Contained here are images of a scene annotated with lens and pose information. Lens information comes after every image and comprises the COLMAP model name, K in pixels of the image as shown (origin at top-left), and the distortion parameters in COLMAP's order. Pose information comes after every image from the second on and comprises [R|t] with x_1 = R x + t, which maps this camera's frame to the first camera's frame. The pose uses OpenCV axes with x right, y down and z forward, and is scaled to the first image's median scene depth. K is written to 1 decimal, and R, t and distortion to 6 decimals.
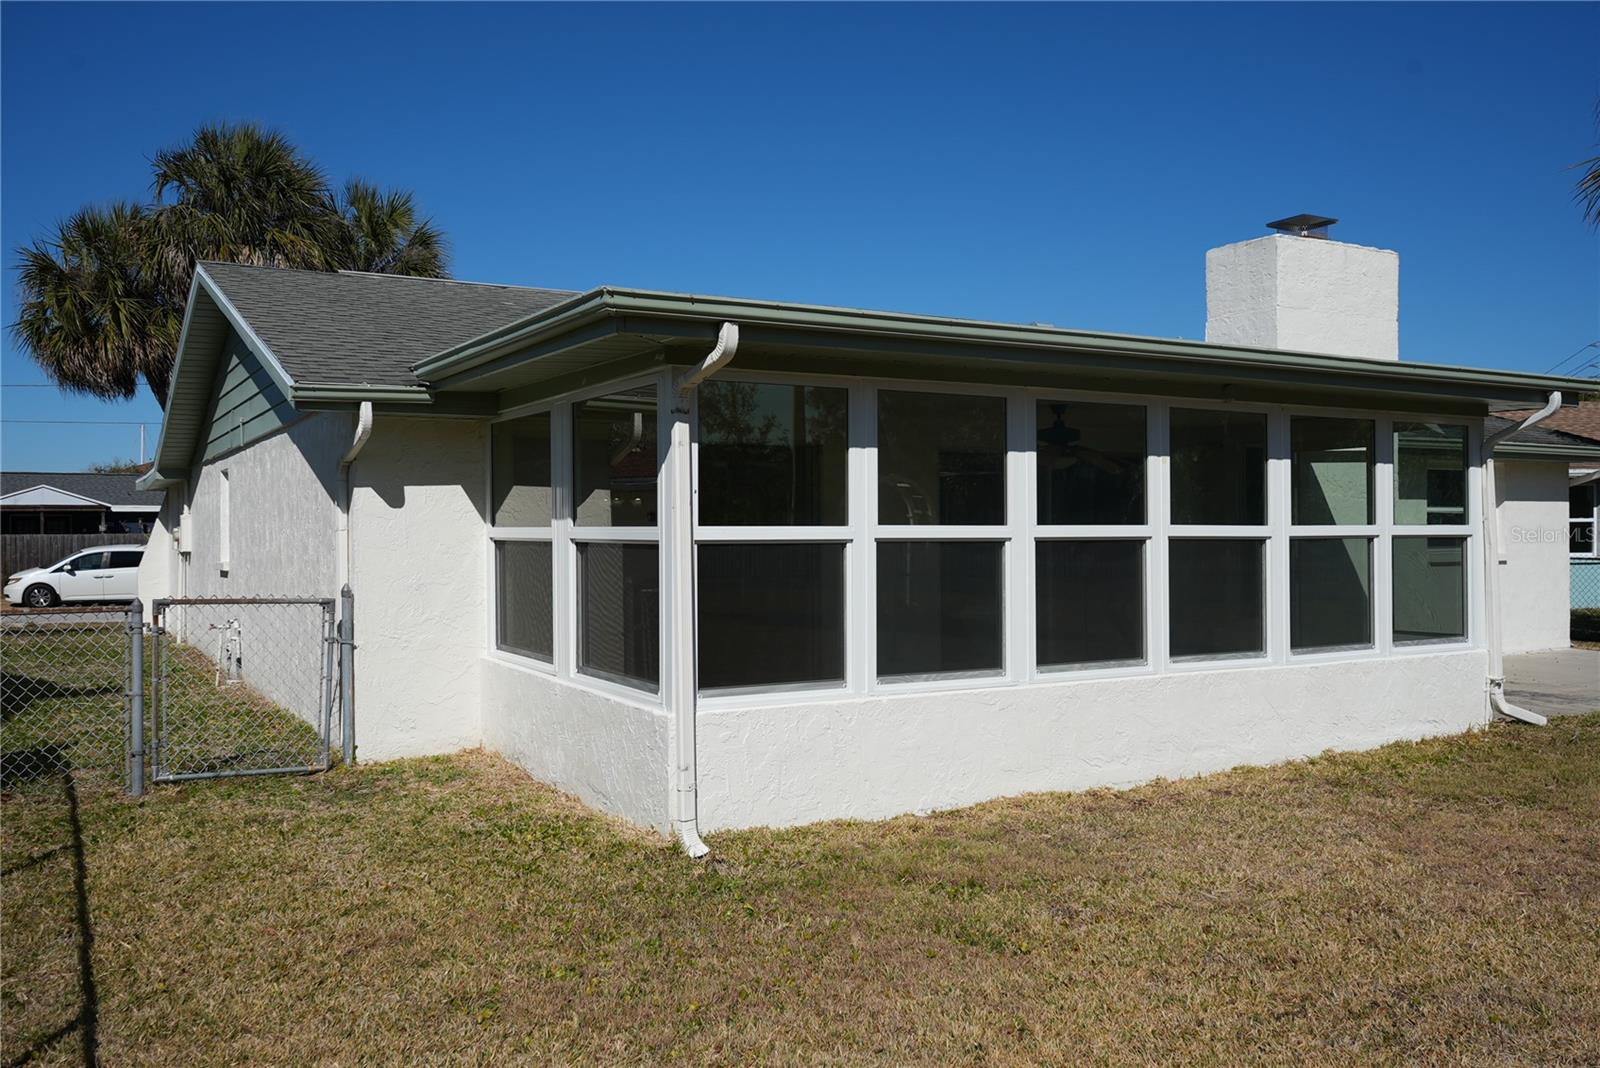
lens RADIAL K [[1366.8, 0, 795.6], [0, 1366.8, 533.6], [0, 0, 1]] dist [-0.011565, 0.009891]
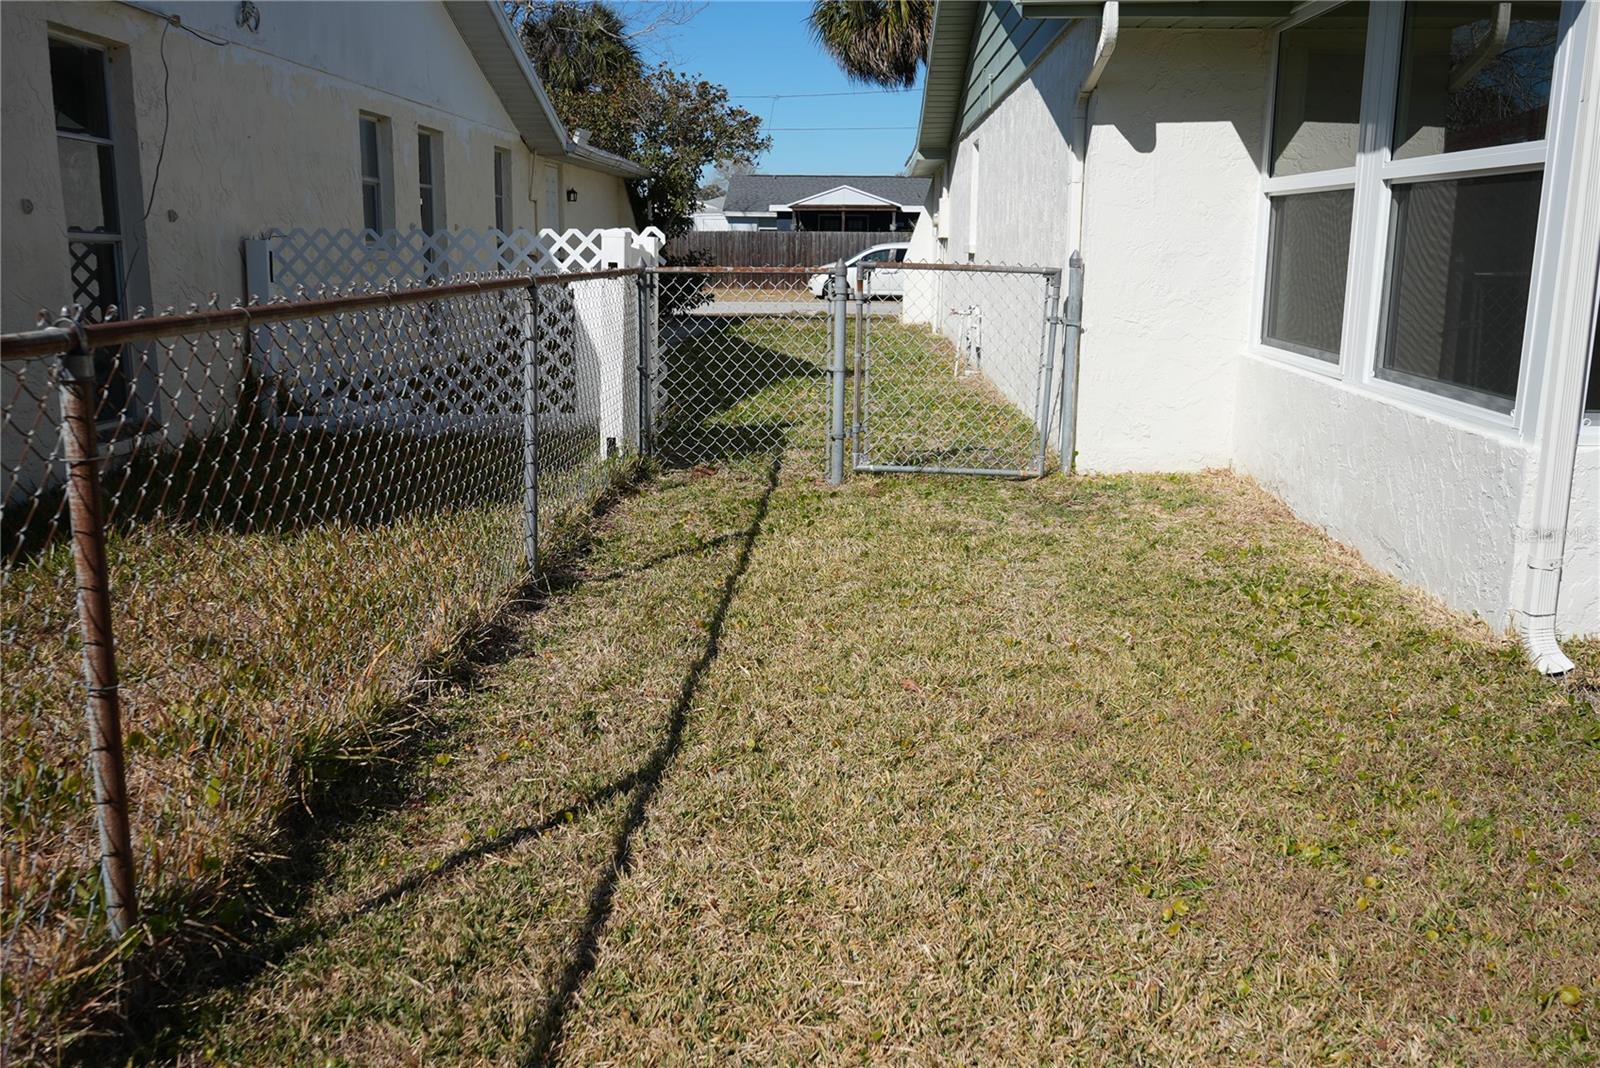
lens RADIAL K [[1366.8, 0, 807.4], [0, 1366.8, 532.5], [0, 0, 1]] dist [-0.011565, 0.009891]
pose [[0.856893, 0.123110, -0.500578, -0.053331], [-0.017674, 0.977510, 0.210149, 0.041327], [0.515191, -0.171228, 0.839797, 0.271784]]
